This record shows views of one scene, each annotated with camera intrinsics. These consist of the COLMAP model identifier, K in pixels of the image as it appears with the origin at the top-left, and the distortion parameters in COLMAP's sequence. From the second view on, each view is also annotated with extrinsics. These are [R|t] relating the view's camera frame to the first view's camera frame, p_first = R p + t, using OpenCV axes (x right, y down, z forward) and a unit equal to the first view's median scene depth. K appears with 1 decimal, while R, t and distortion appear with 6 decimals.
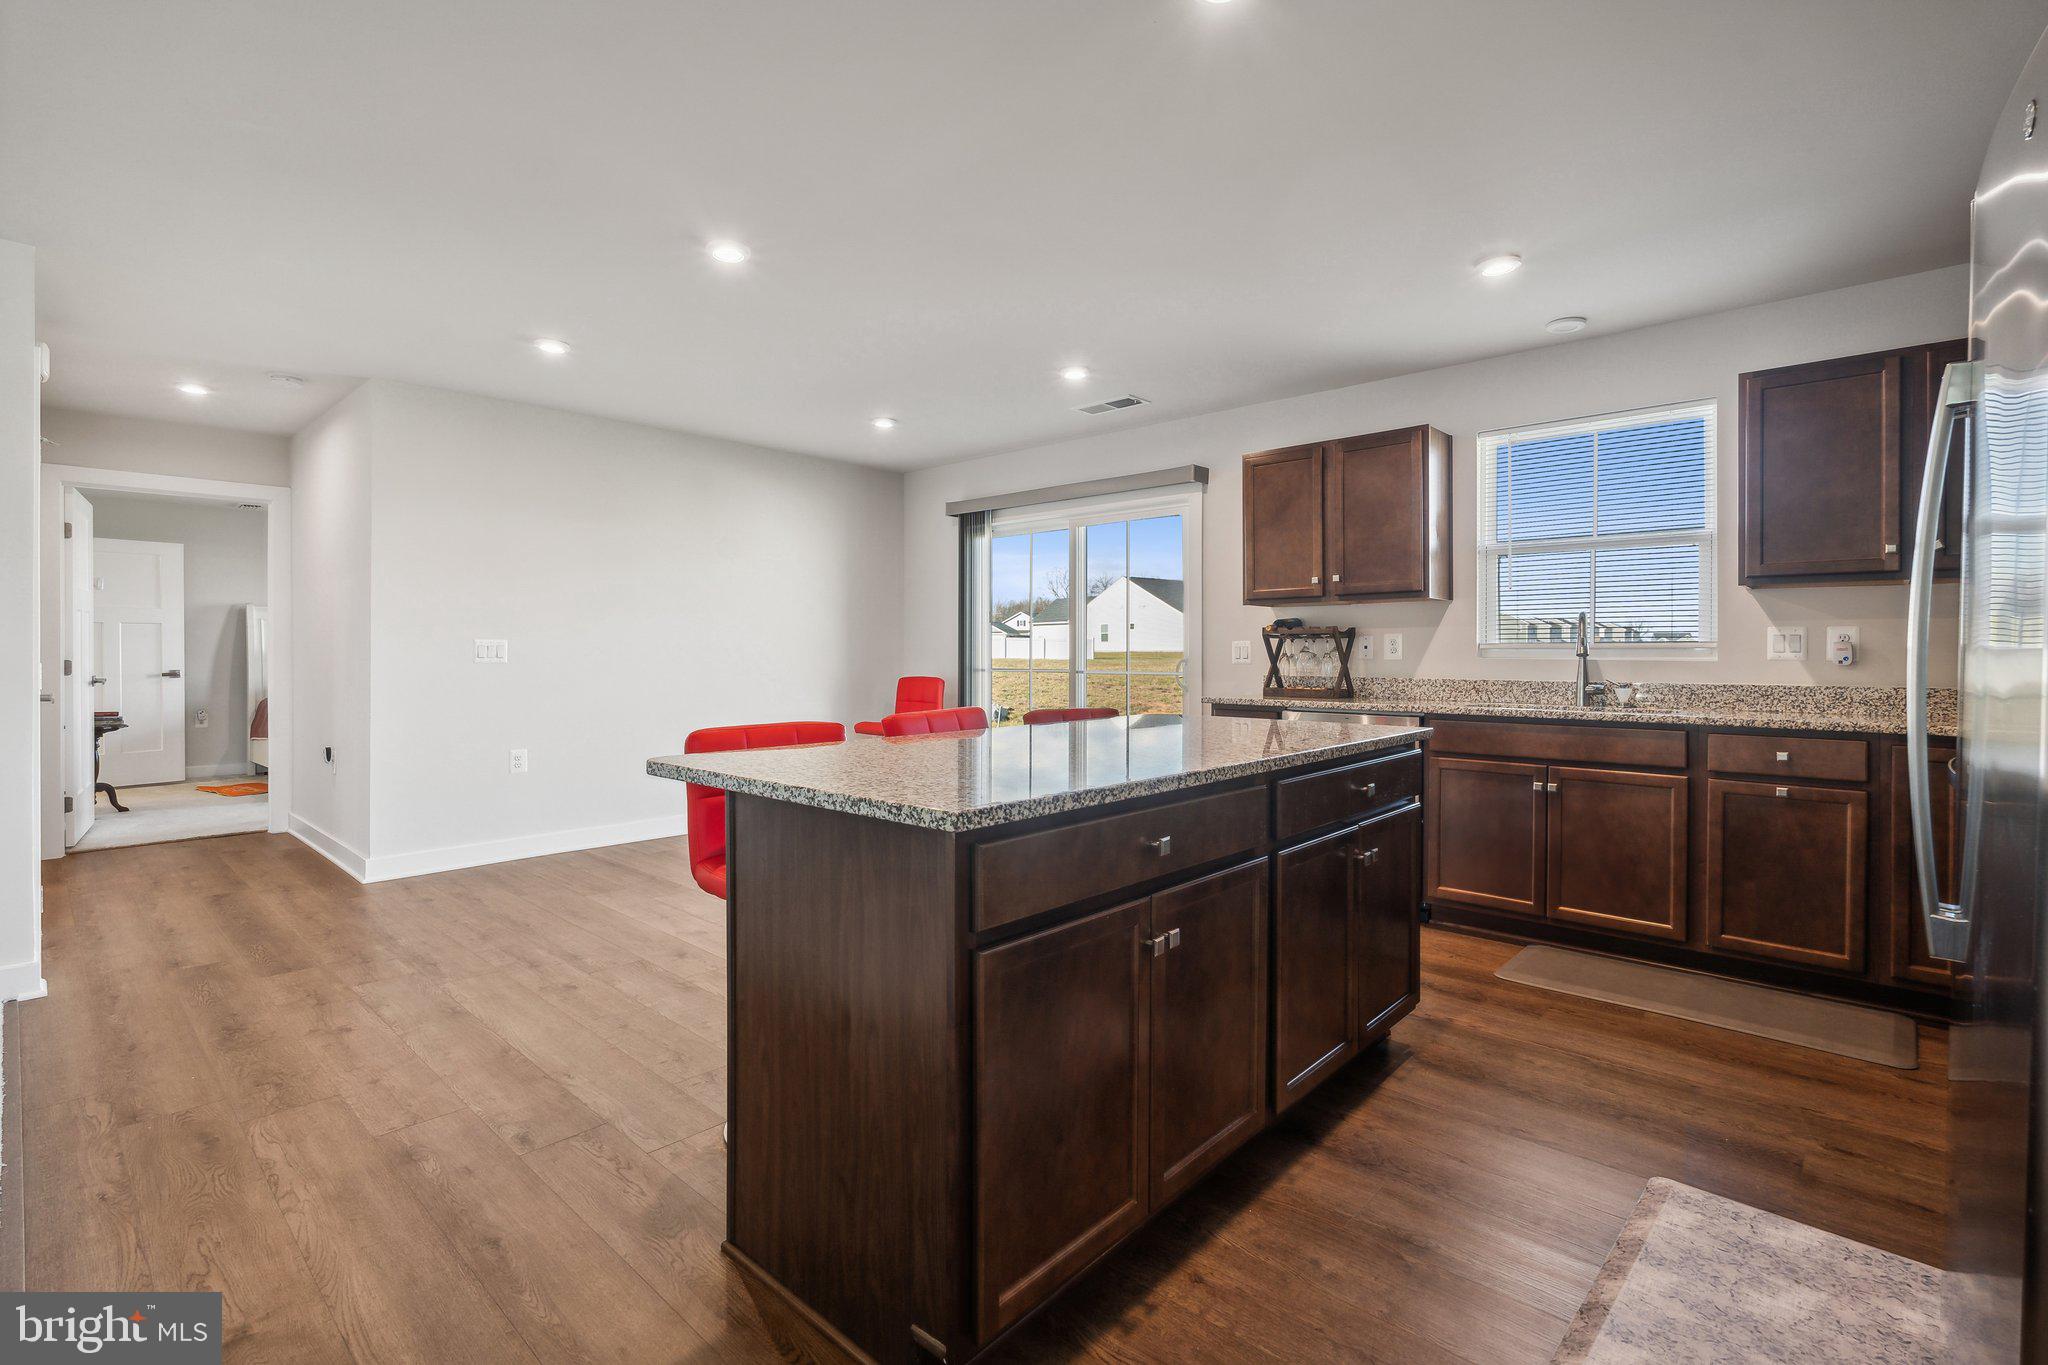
lens RADIAL K [[929.0, 0, 1019.5], [0, 929.0, 654.6], [0, 0, 1]] dist [-0.000146, -0.000644]
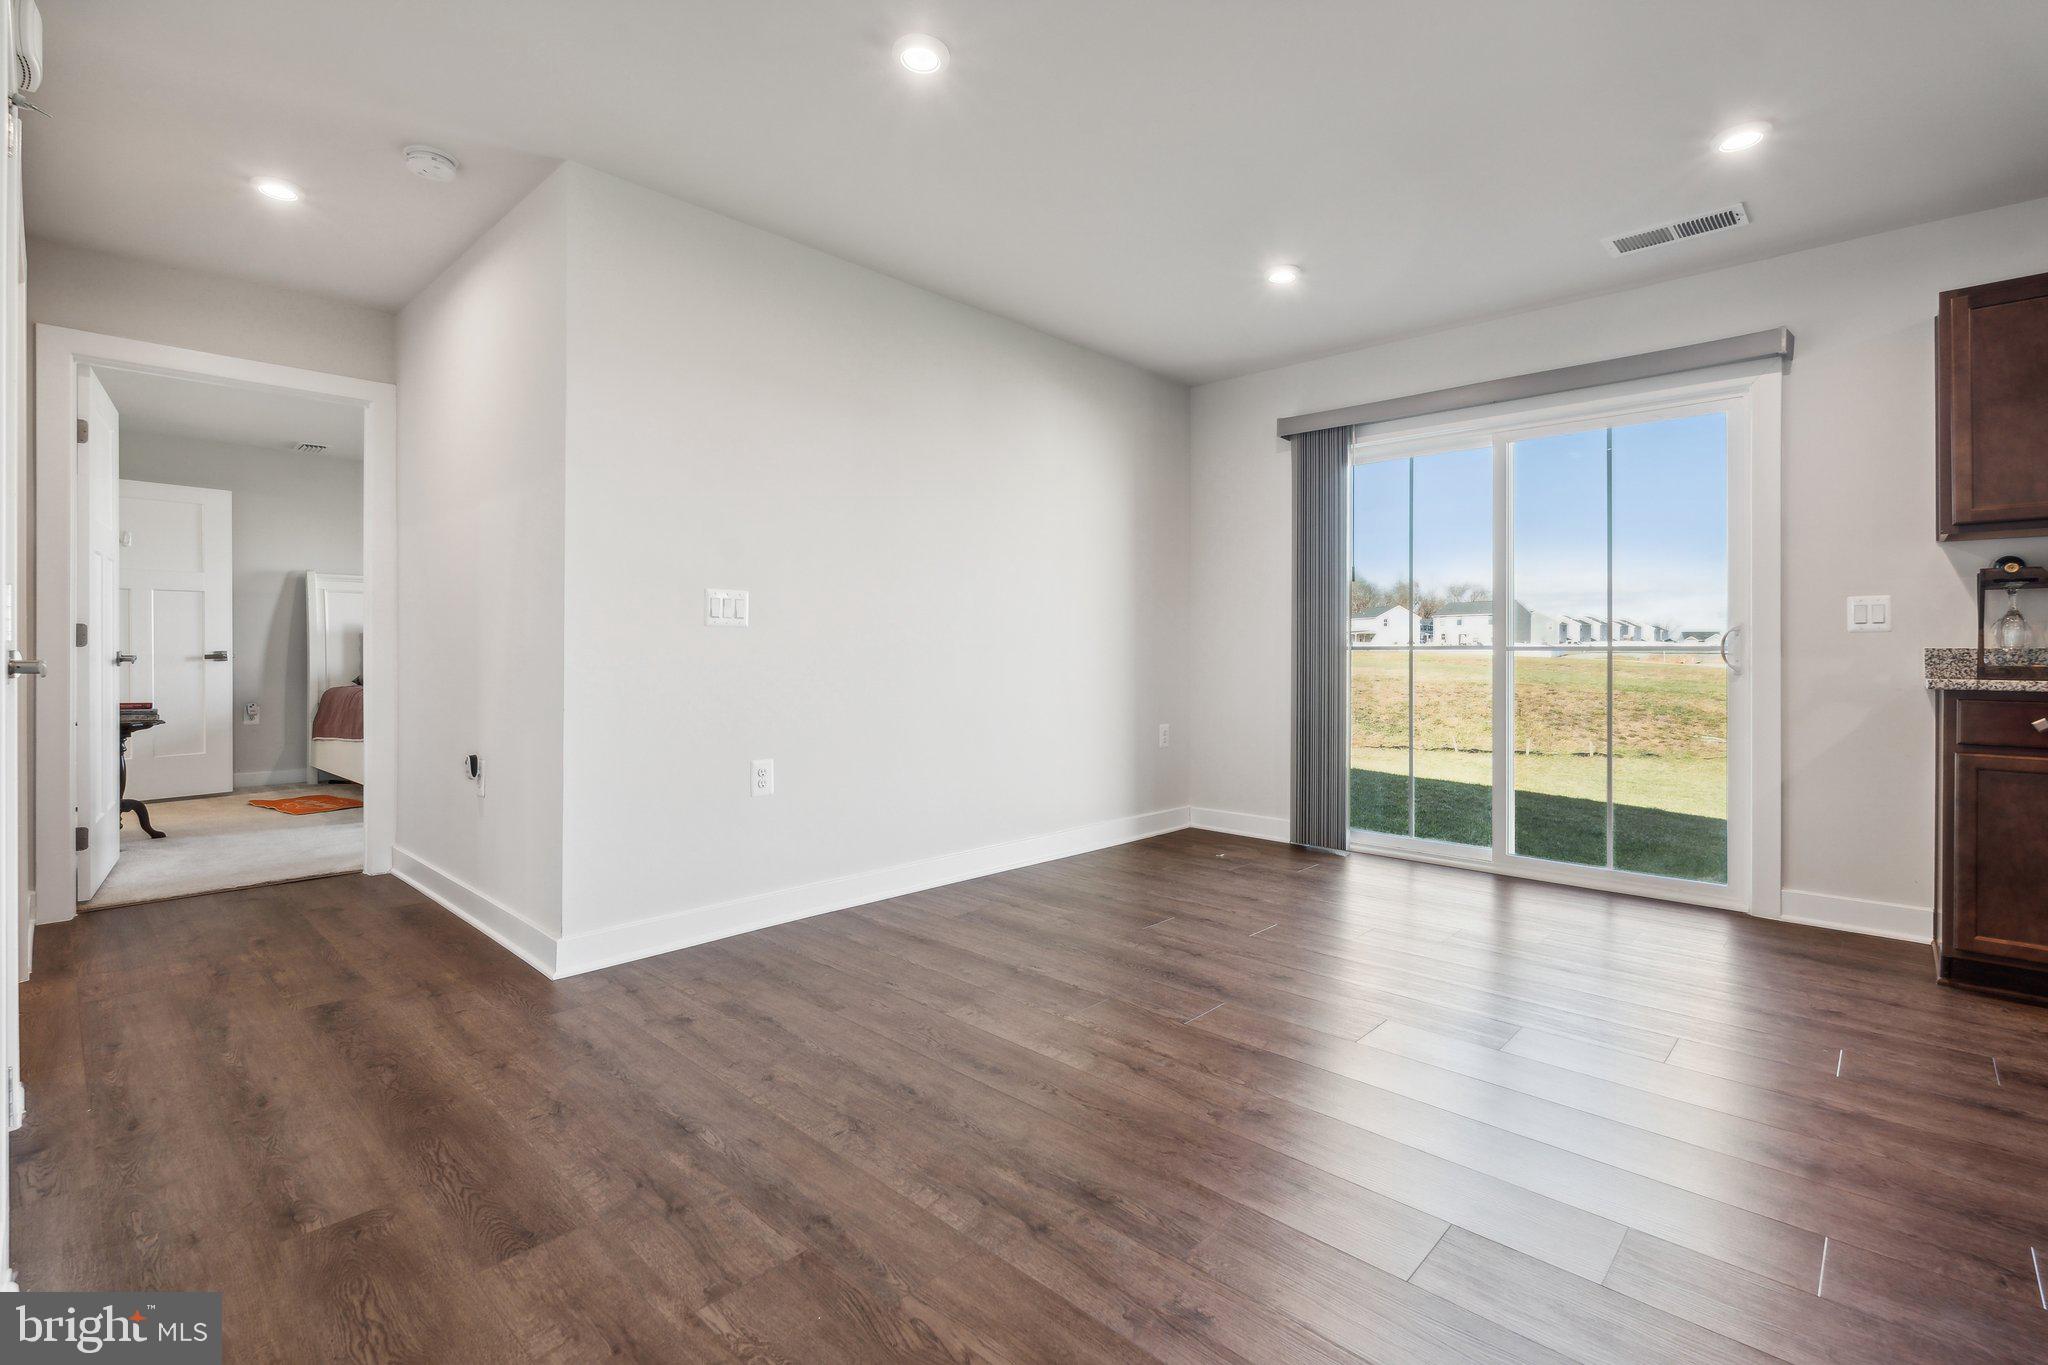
lens RADIAL K [[929.0, 0, 1024.1], [0, 929.0, 653.1], [0, 0, 1]] dist [-0.000146, -0.000644]
pose [[0.999944, 0.002145, -0.010370, -0.386542], [-0.002144, 0.999998, 0.000091, 0.029208], [0.010370, -0.000069, 0.999946, 0.385391]]
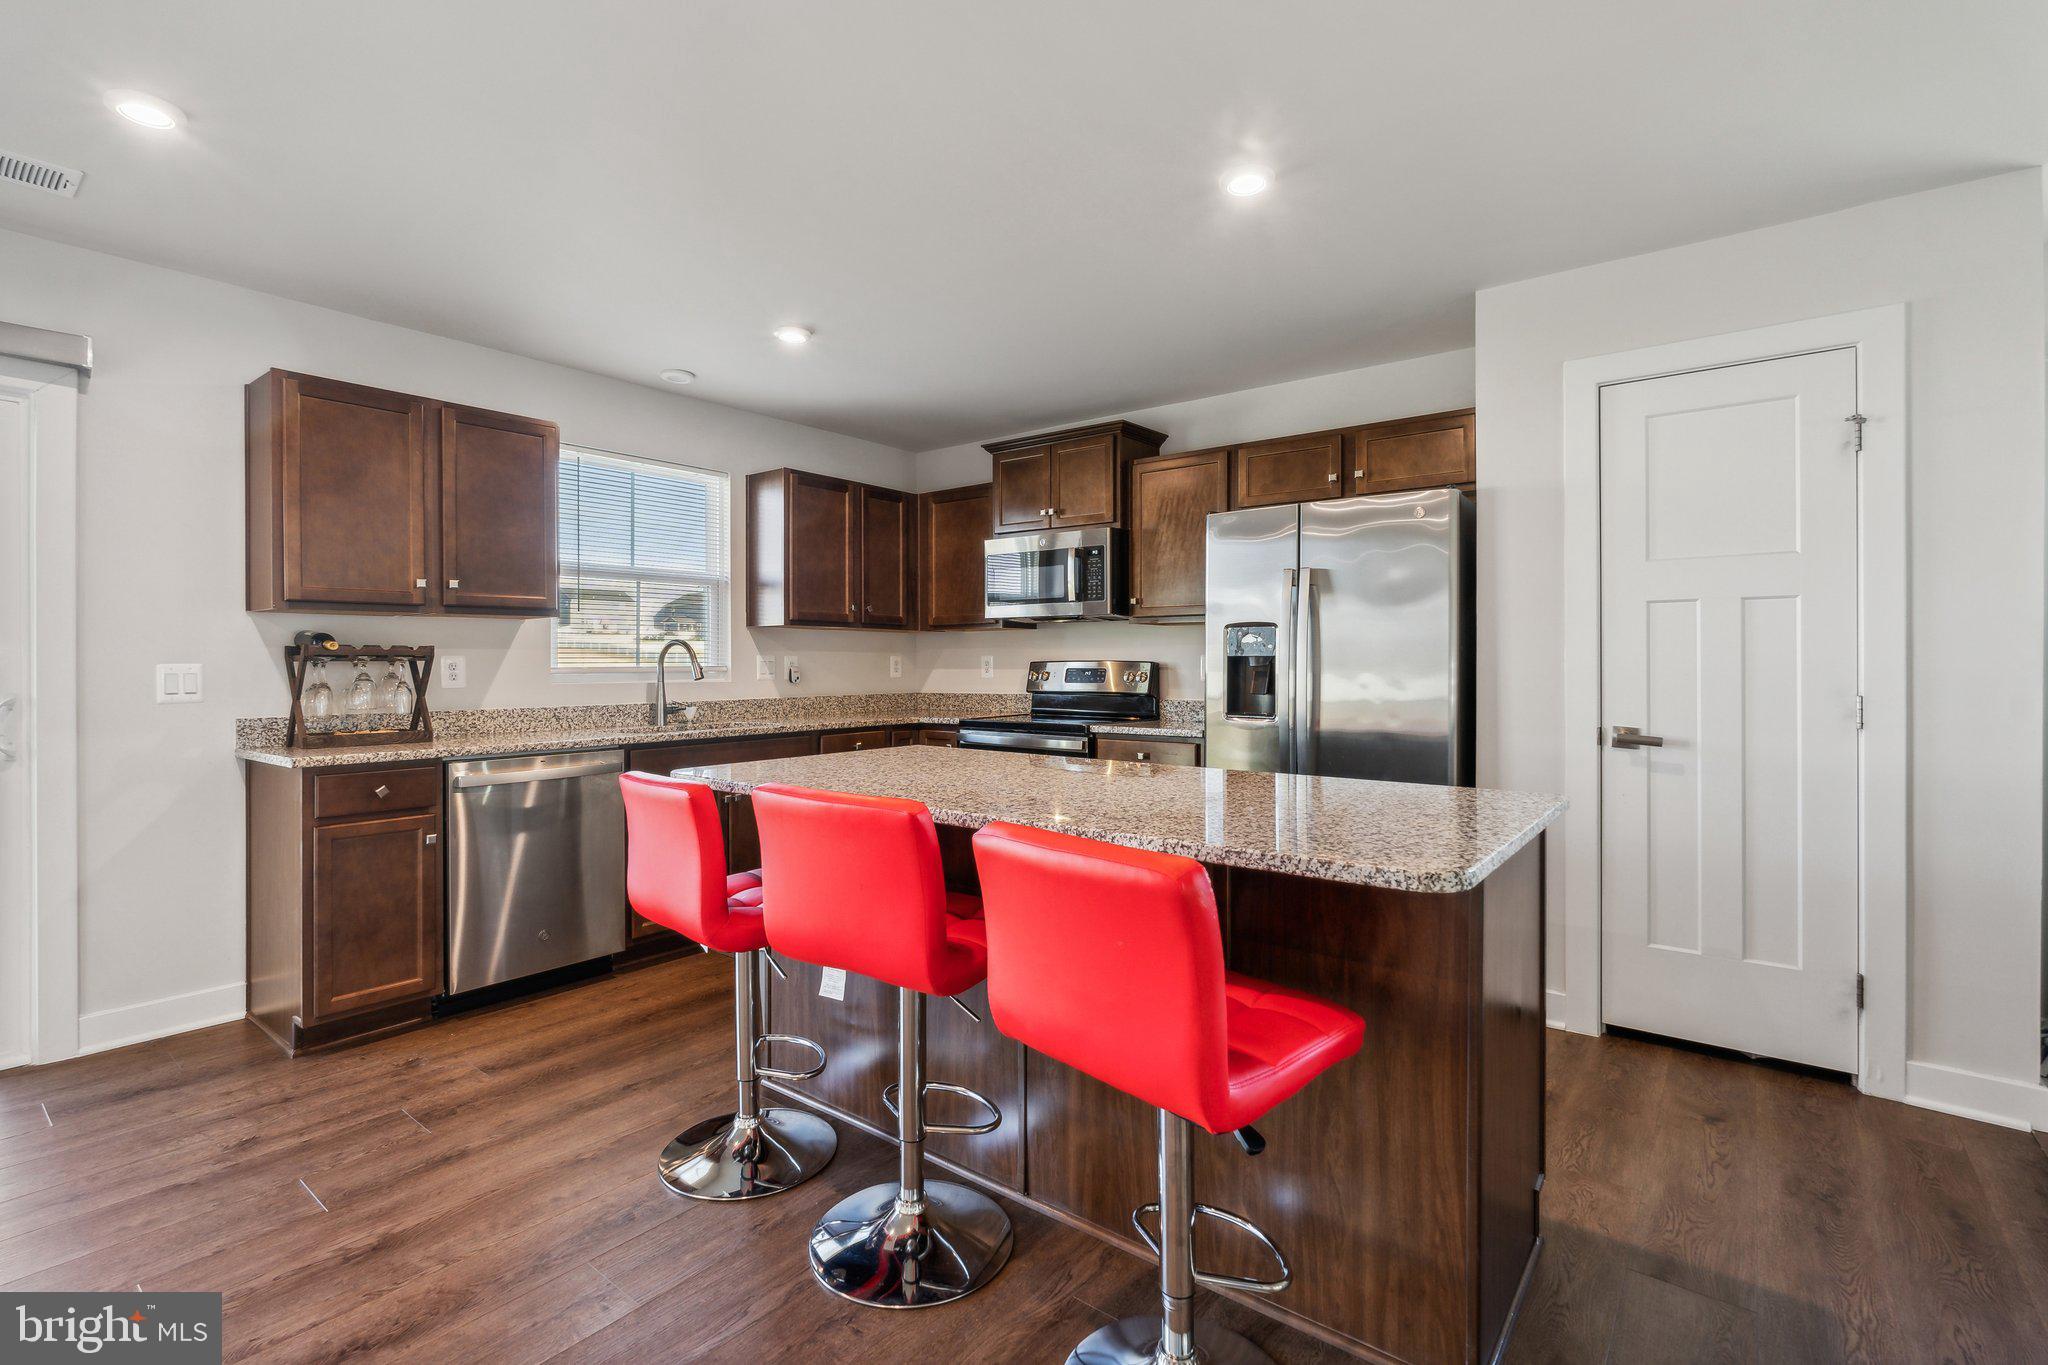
lens RADIAL K [[929.0, 0, 1006.7], [0, 929.0, 661.9], [0, 0, 1]] dist [-0.000146, -0.000644]
pose [[-0.069731, -0.000250, 0.997566, -0.436171], [0.005386, 0.999985, 0.000627, -0.015334], [-0.997551, 0.005417, -0.069729, 0.575011]]
